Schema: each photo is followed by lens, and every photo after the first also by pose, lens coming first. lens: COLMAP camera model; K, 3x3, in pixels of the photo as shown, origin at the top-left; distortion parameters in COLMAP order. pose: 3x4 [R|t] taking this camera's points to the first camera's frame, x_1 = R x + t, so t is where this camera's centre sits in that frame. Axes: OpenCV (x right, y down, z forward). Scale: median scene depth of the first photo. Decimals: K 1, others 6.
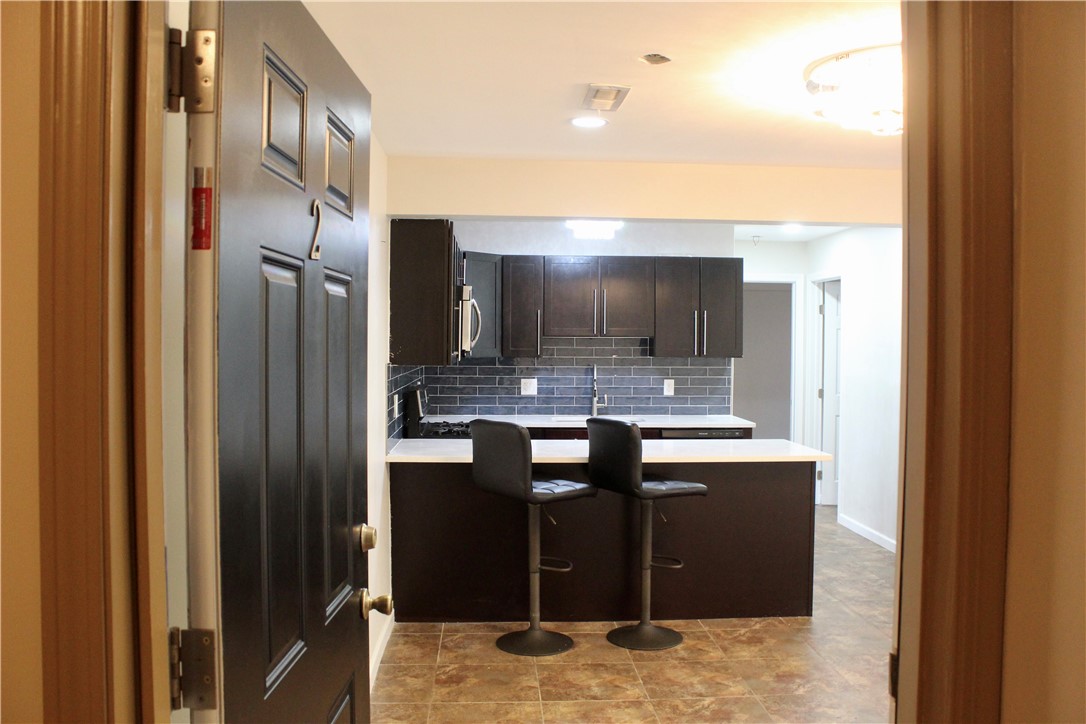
lens RADIAL K [[942.6, 0, 540.0], [0, 942.6, 363.6], [0, 0, 1]] dist [-0.131778, 0.065371]
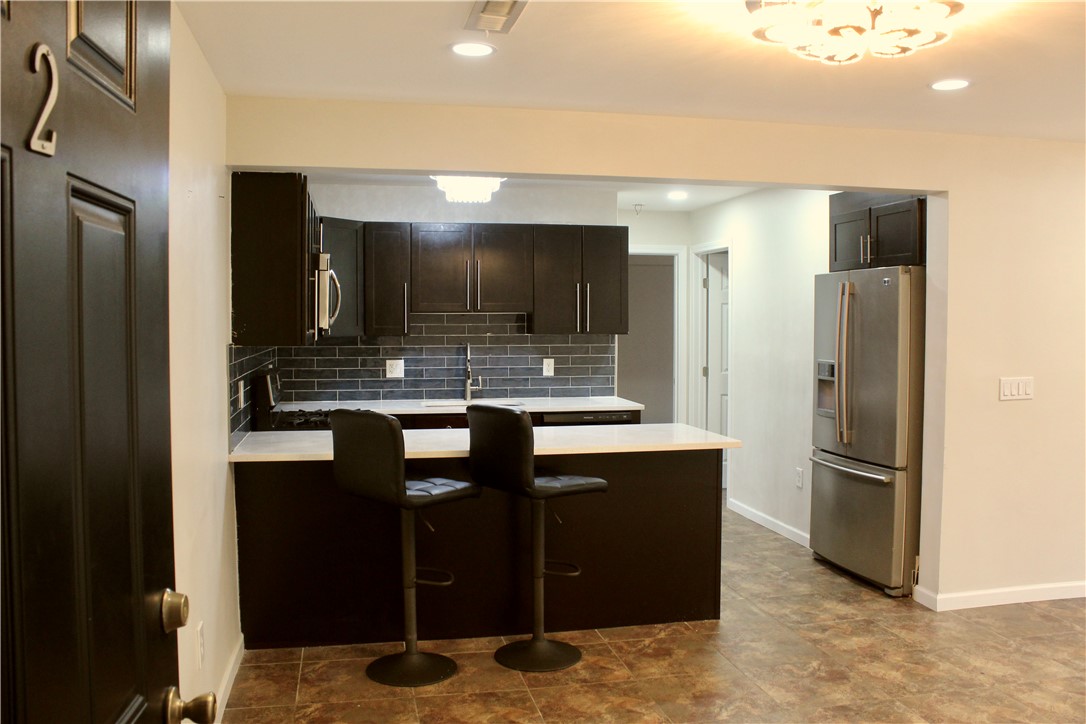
lens RADIAL K [[942.6, 0, 548.9], [0, 942.6, 360.8], [0, 0, 1]] dist [-0.131778, 0.065371]
pose [[0.987753, -0.012560, 0.155517, -0.009422], [0.009596, 0.999758, 0.019794, 0.001002], [-0.155728, -0.018059, 0.987635, 0.135751]]
